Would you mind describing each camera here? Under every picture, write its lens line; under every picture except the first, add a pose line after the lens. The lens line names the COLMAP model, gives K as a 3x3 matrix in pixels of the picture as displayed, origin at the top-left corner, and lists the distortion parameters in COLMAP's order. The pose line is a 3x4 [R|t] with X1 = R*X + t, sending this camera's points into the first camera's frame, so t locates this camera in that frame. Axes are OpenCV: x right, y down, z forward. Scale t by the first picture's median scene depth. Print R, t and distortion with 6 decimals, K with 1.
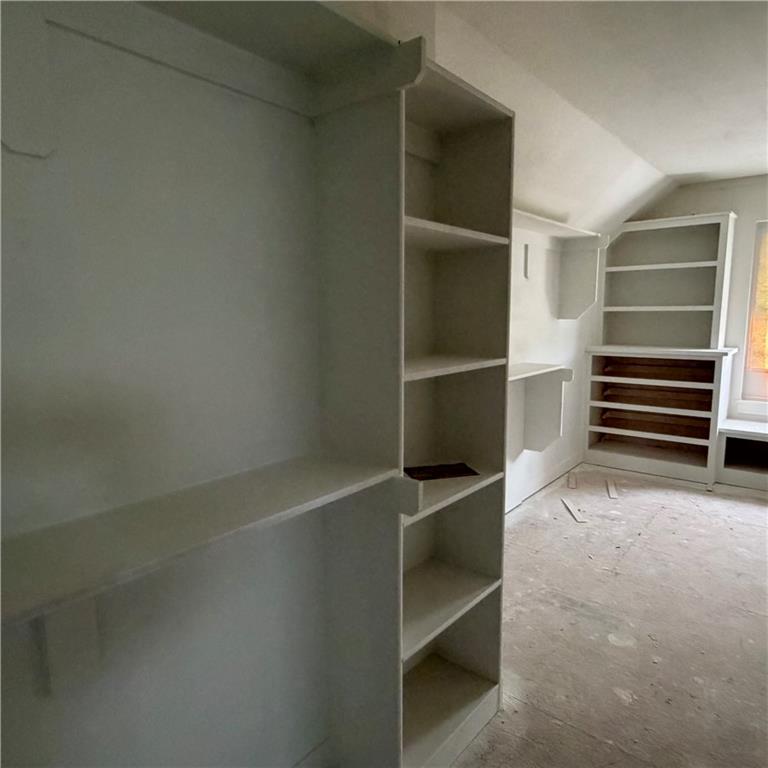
lens RADIAL K [[533.0, 0, 382.9], [0, 533.0, 383.0], [0, 0, 1]] dist [-0.001090, 0.001749]
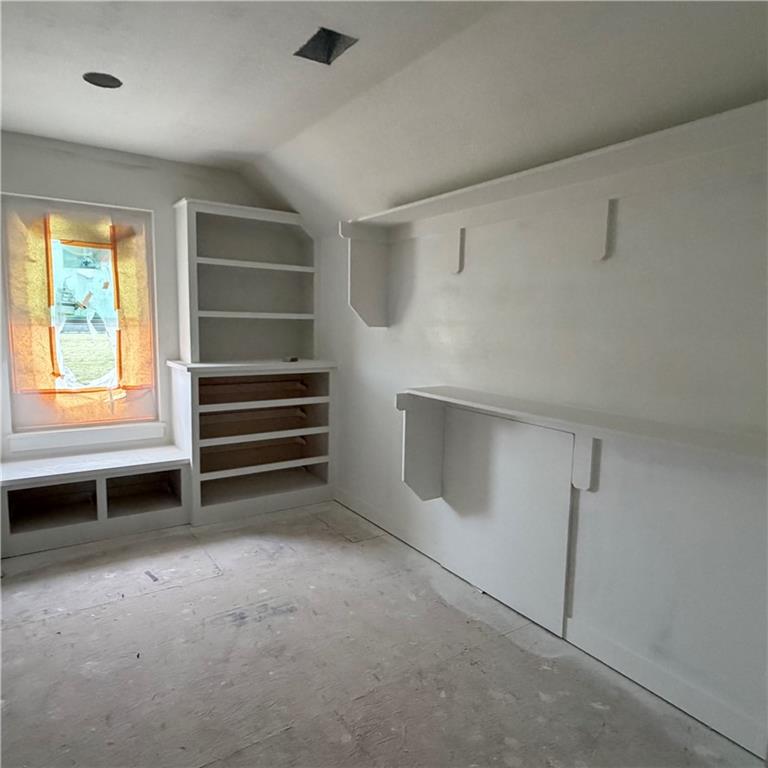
lens RADIAL K [[533.0, 0, 383.5], [0, 533.0, 387.5], [0, 0, 1]] dist [-0.001090, 0.001749]
pose [[0.280777, -0.100305, 0.954517, 0.127086], [0.106639, 0.991626, 0.072836, -0.034078], [-0.953830, 0.081338, 0.289122, 0.316725]]
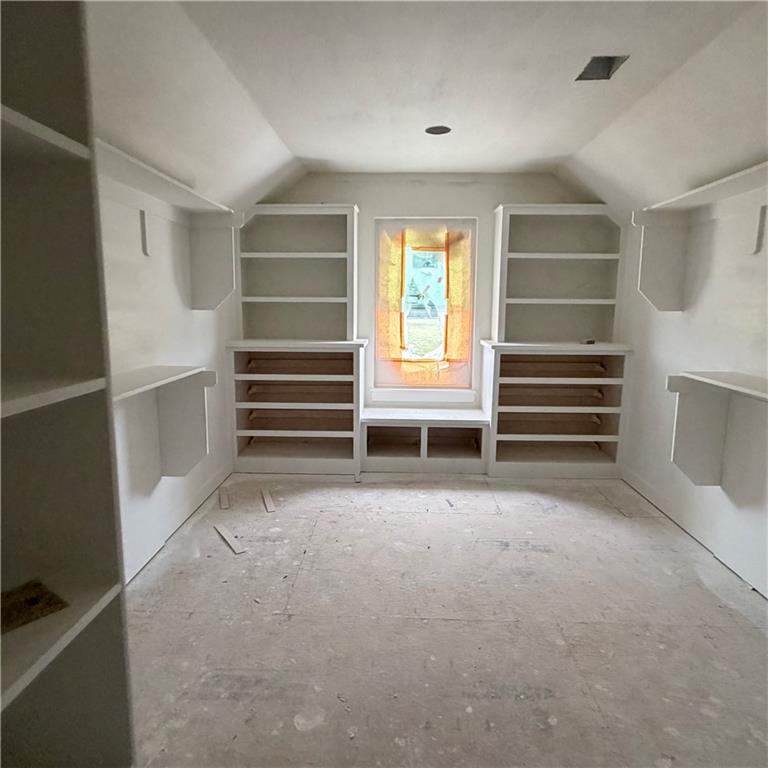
lens RADIAL K [[533.0, 0, 382.1], [0, 533.0, 385.8], [0, 0, 1]] dist [-0.001090, 0.001749]
pose [[0.790670, -0.079485, 0.607061, 0.053252], [0.068489, 0.996796, 0.041310, -0.017181], [-0.608400, 0.008915, 0.793580, 0.172984]]
